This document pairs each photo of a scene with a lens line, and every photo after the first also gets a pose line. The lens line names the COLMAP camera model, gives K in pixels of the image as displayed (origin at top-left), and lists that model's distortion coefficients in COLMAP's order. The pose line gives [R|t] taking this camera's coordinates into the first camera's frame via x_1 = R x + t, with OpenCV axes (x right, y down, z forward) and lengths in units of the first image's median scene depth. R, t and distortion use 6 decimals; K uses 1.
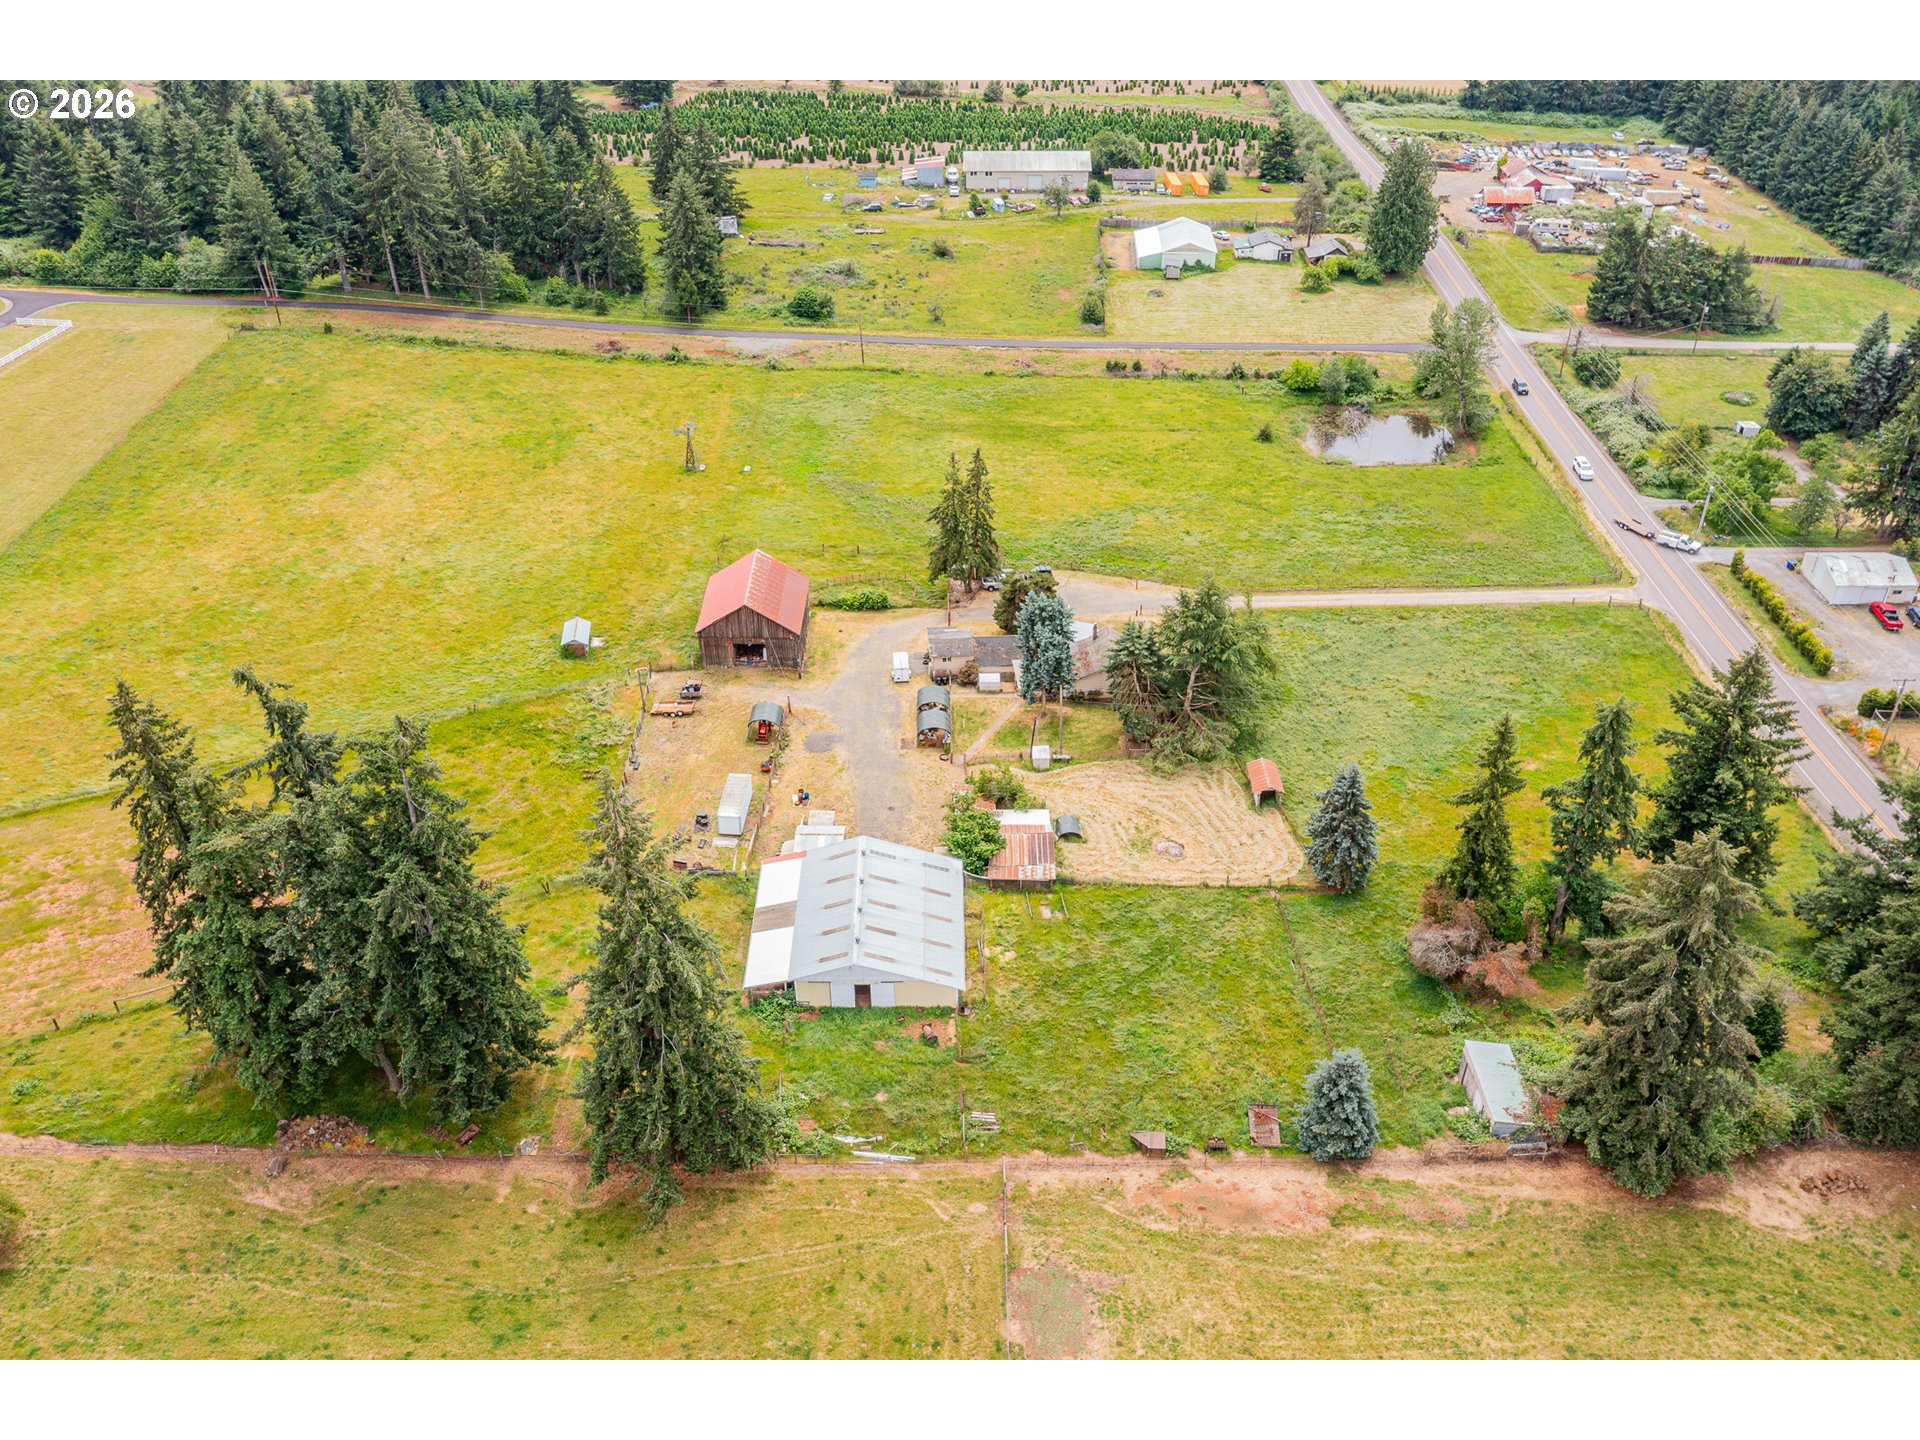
lens RADIAL K [[1549.1, 0, 957.8], [0, 1549.1, 718.2], [0, 0, 1]] dist [-0.012291, 0.006365]
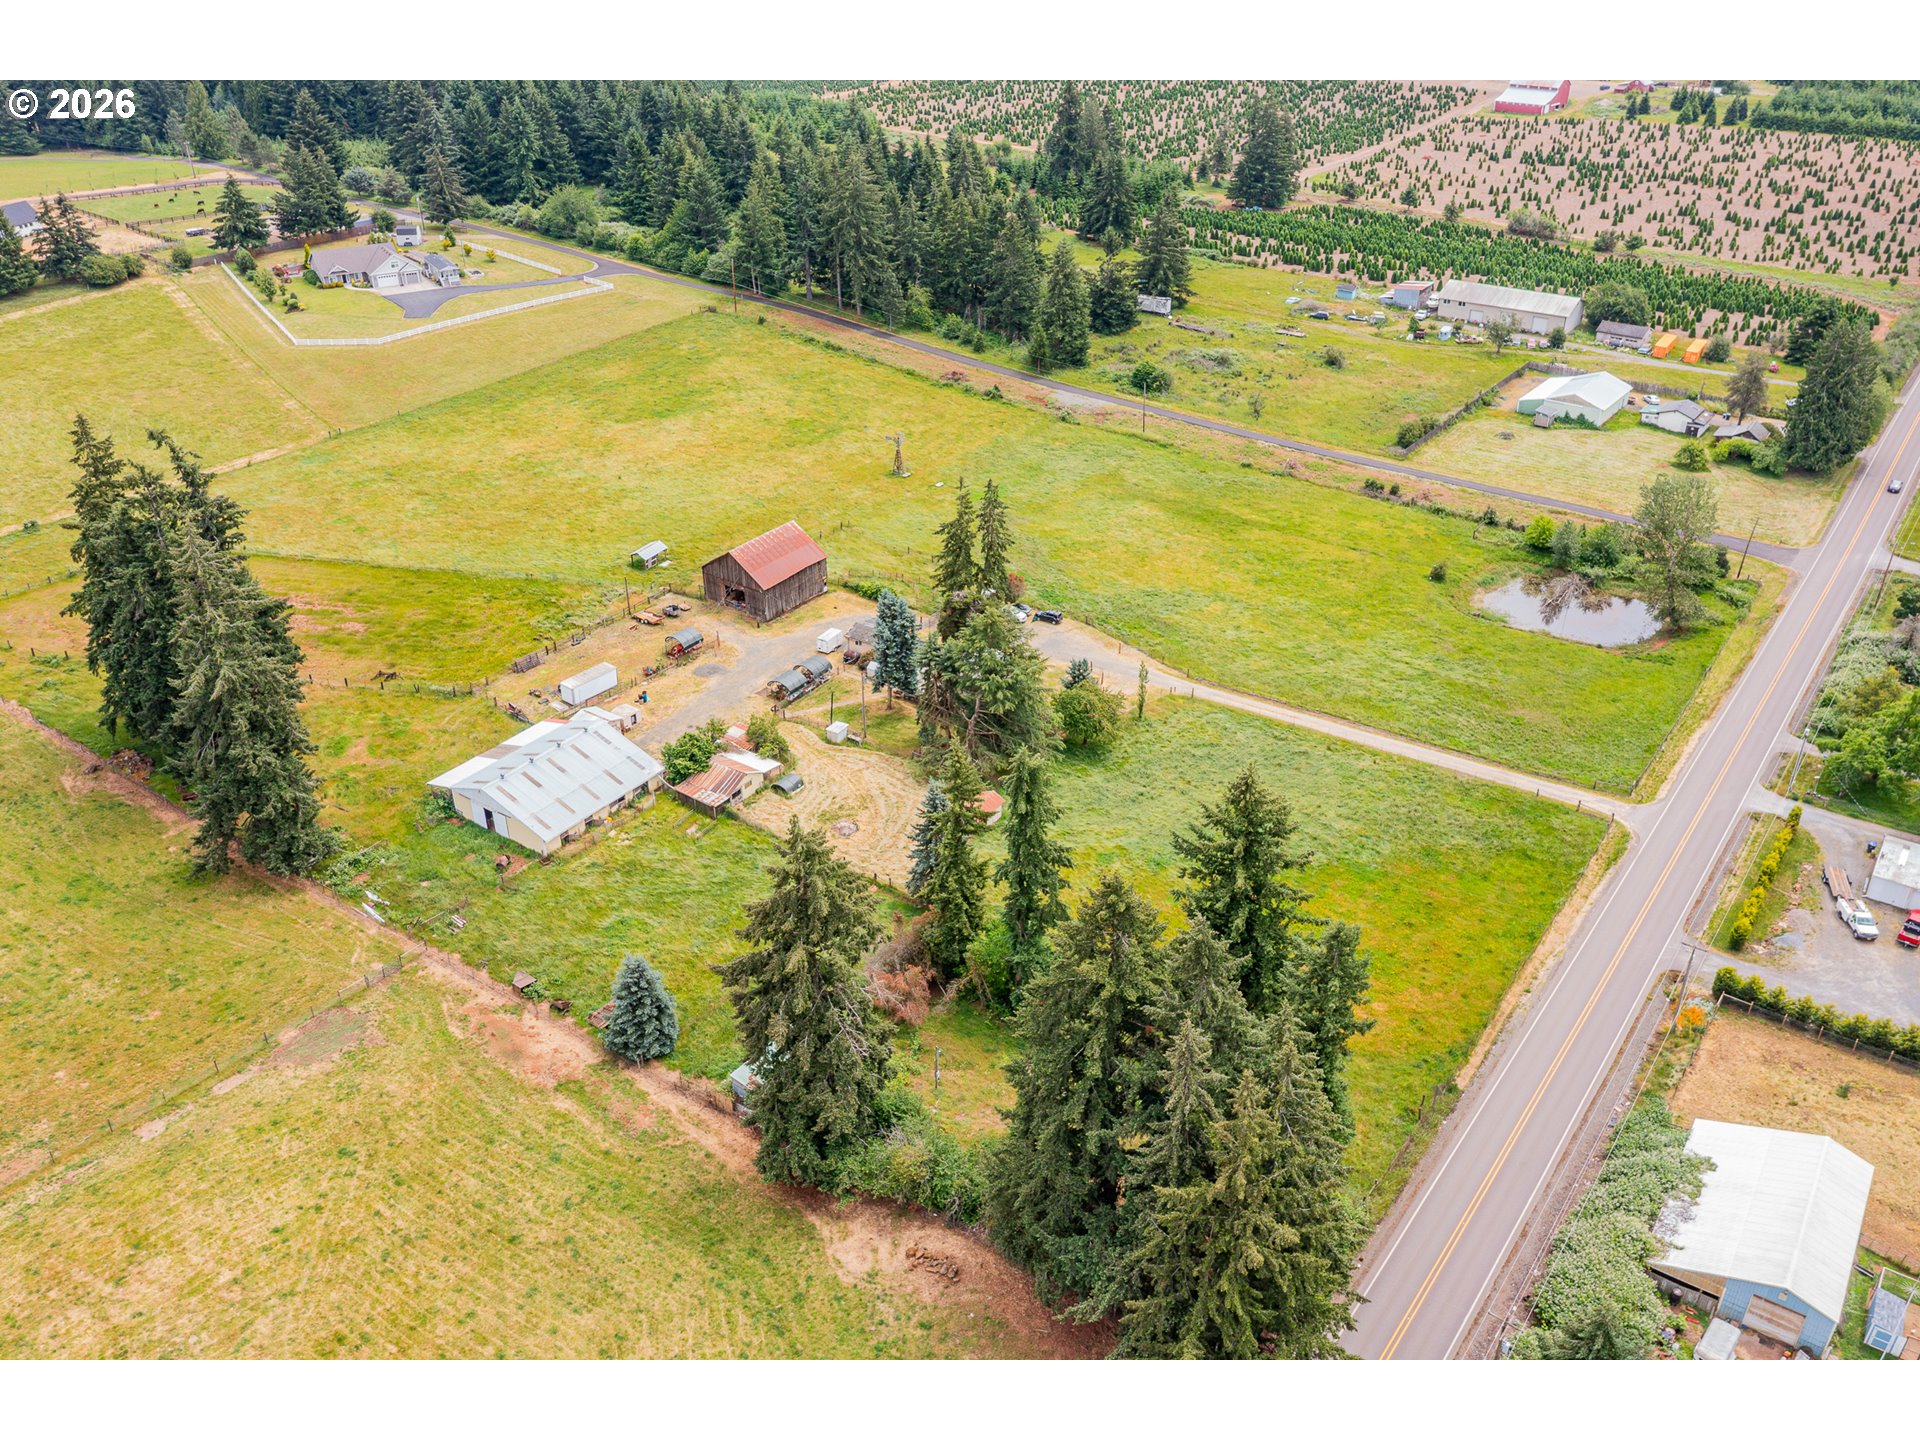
lens RADIAL K [[1549.1, 0, 953.7], [0, 1549.1, 719.7], [0, 0, 1]] dist [-0.012291, 0.006365]
pose [[0.817050, 0.283278, -0.502177, 0.416663], [-0.321949, 0.946702, 0.010218, -0.012971], [0.478307, 0.153327, 0.864704, 0.054825]]
